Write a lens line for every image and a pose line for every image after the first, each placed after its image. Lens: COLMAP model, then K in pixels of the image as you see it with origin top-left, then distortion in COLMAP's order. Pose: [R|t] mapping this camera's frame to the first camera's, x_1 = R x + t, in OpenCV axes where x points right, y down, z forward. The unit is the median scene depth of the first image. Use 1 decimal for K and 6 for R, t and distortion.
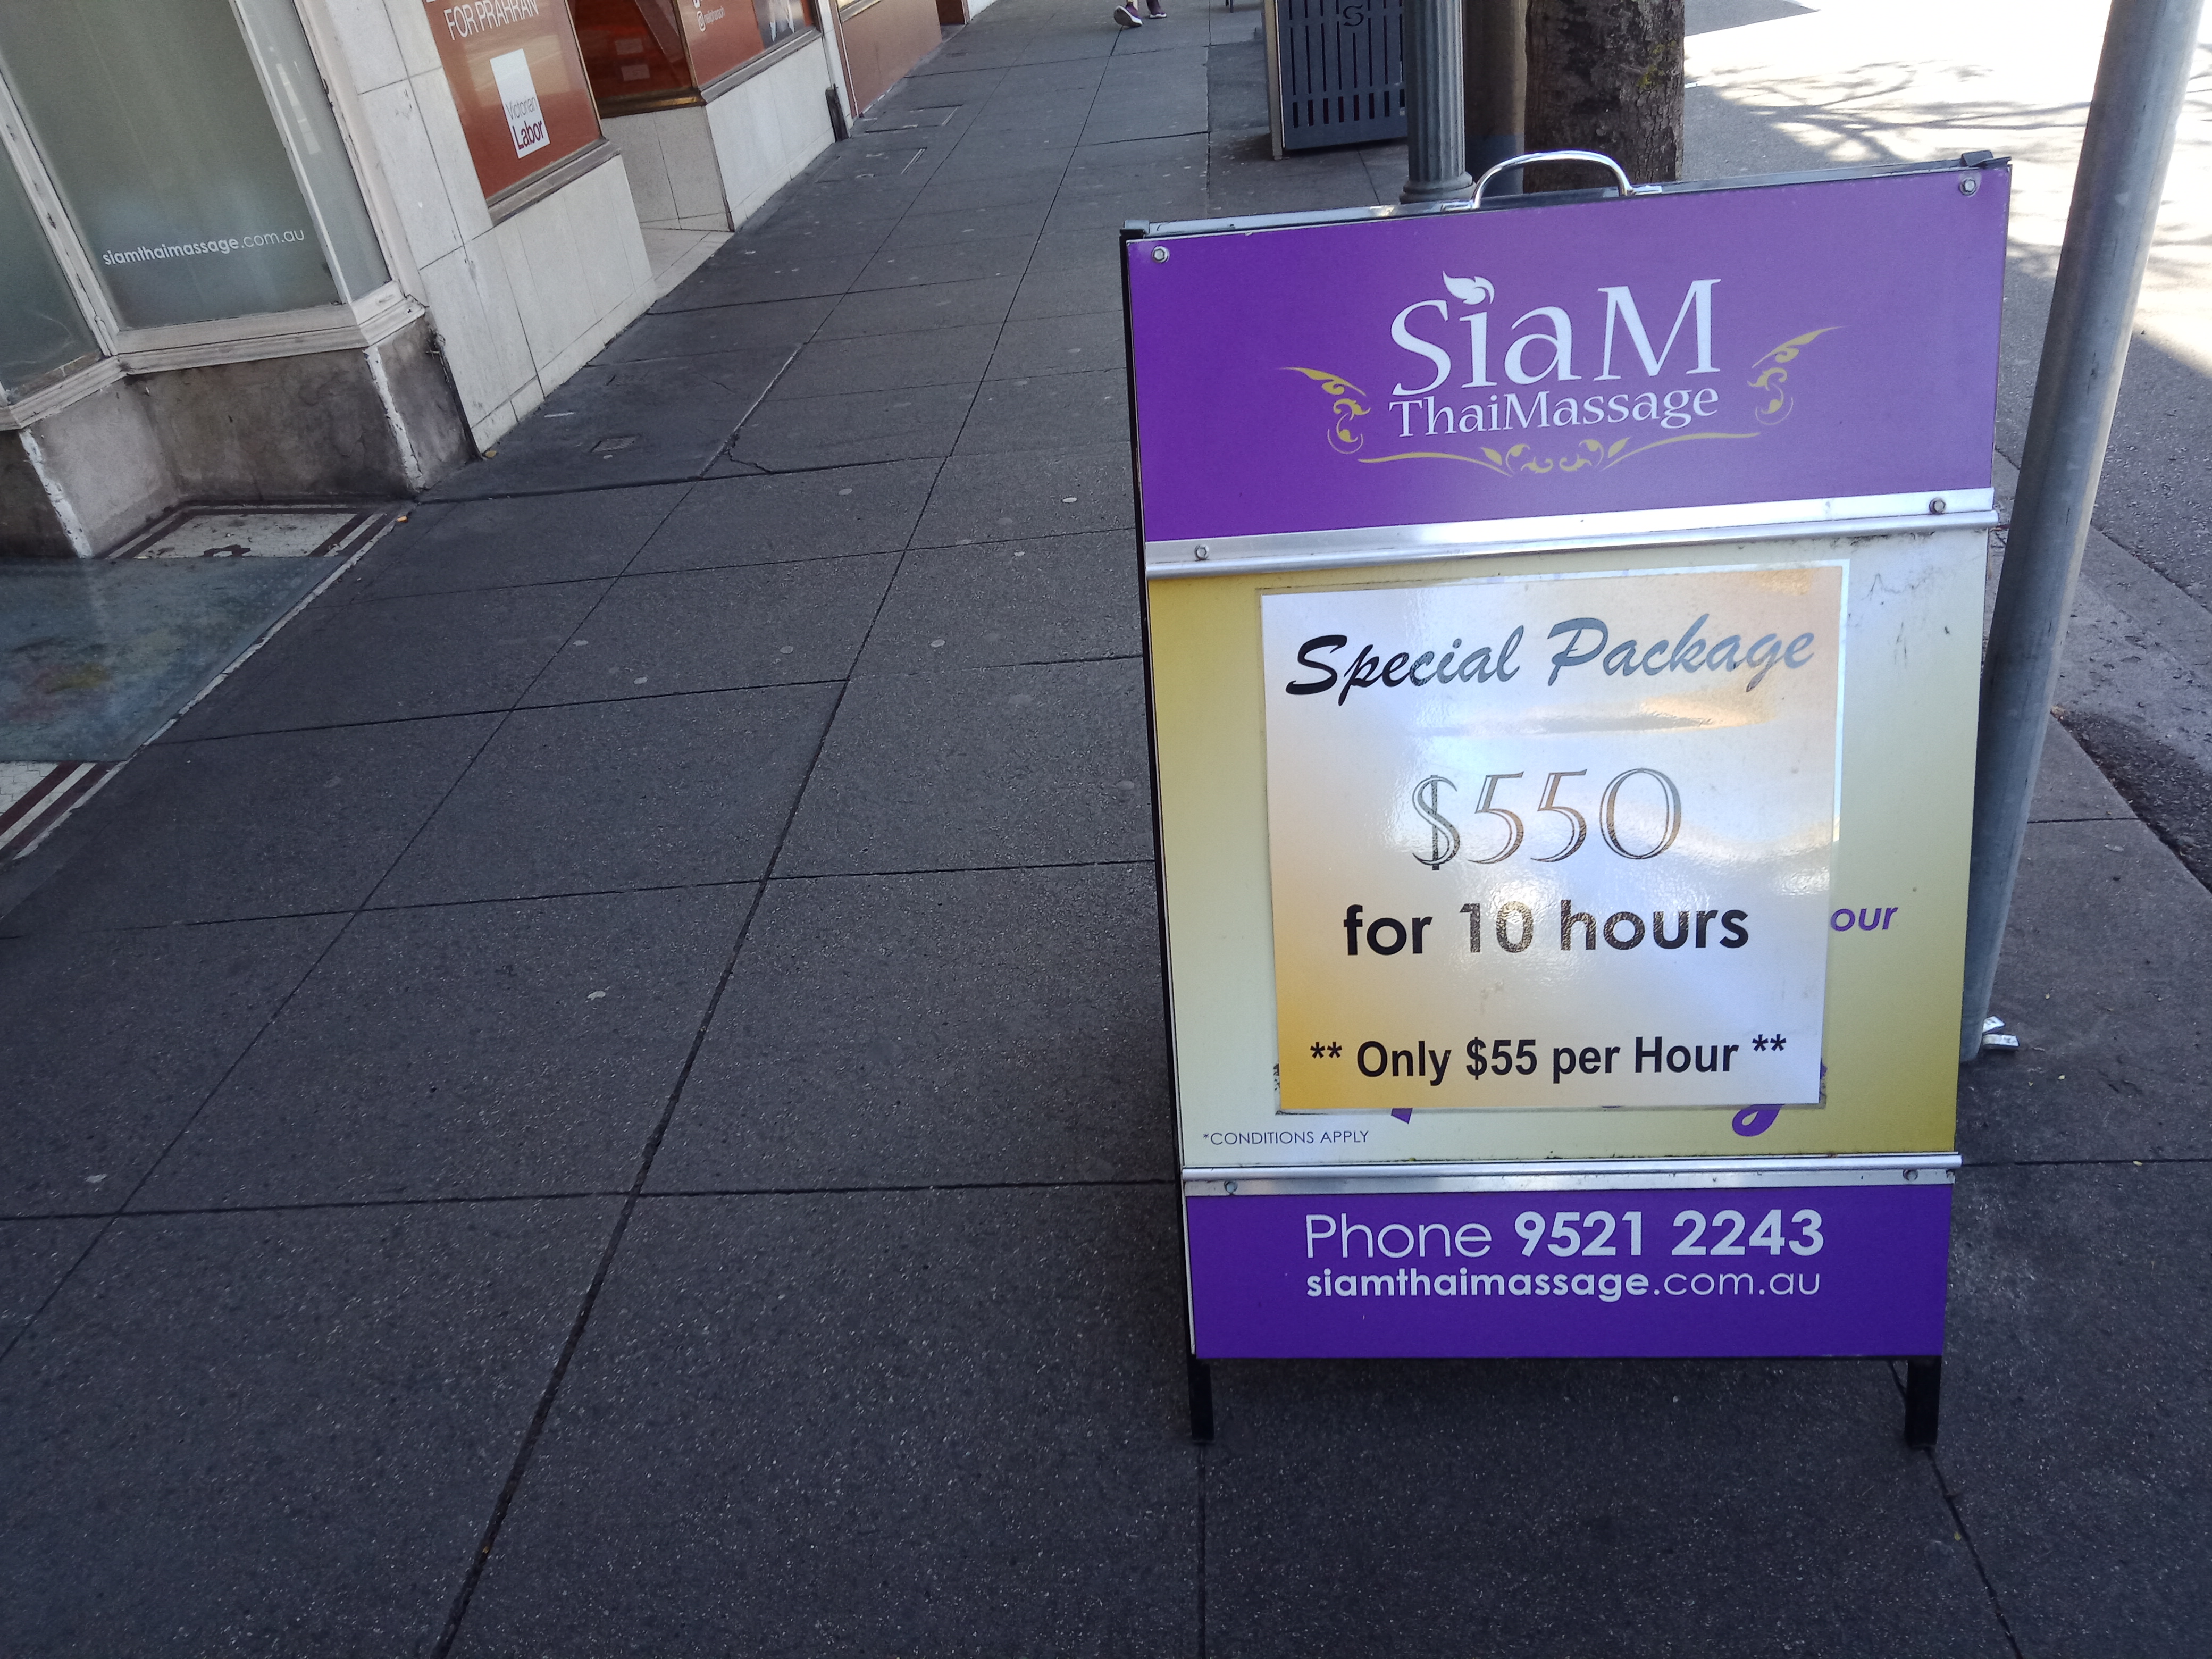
lens RADIAL K [[1628.5, 0, 1103.6], [0, 1628.5, 818.7], [0, 0, 1]] dist [0.007124, 0.006466]
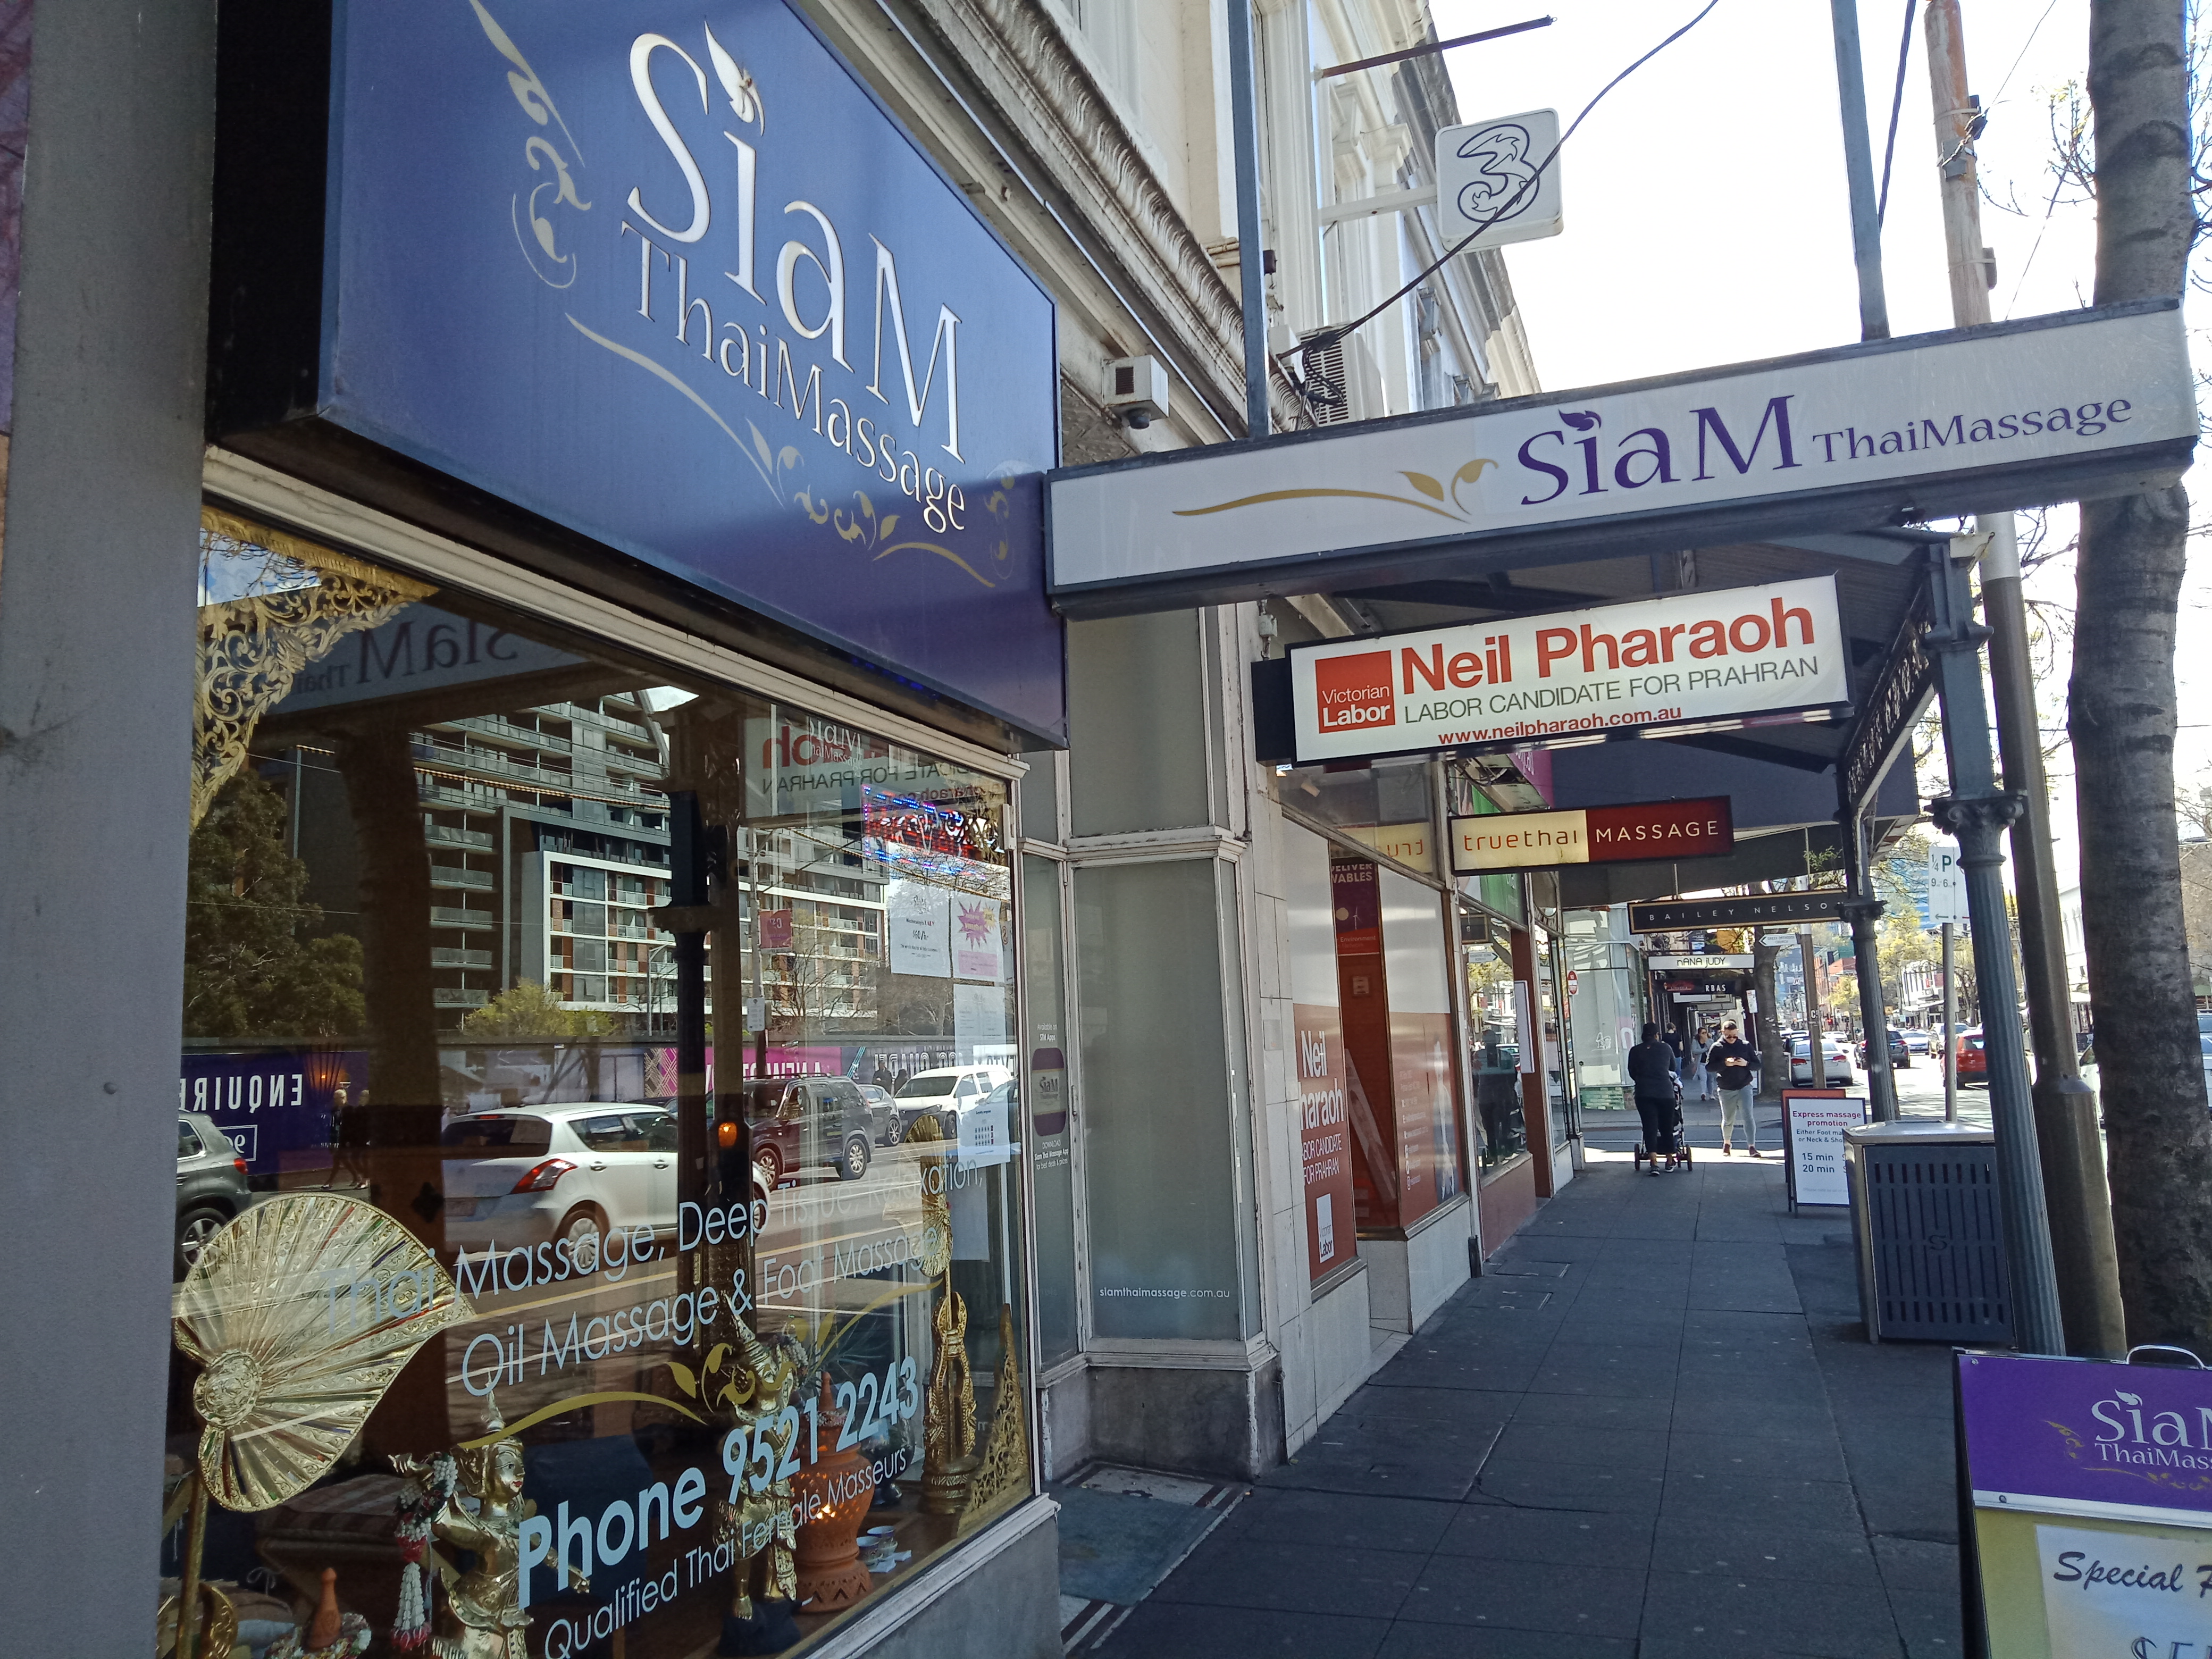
lens RADIAL K [[1628.5, 0, 1103.6], [0, 1628.5, 818.7], [0, 0, 1]] dist [0.007124, 0.006466]
pose [[0.950995, 0.049577, -0.305204, -0.145844], [-0.227393, 0.780990, -0.581676, 0.212405], [0.209524, 0.622573, 0.753991, -0.463521]]
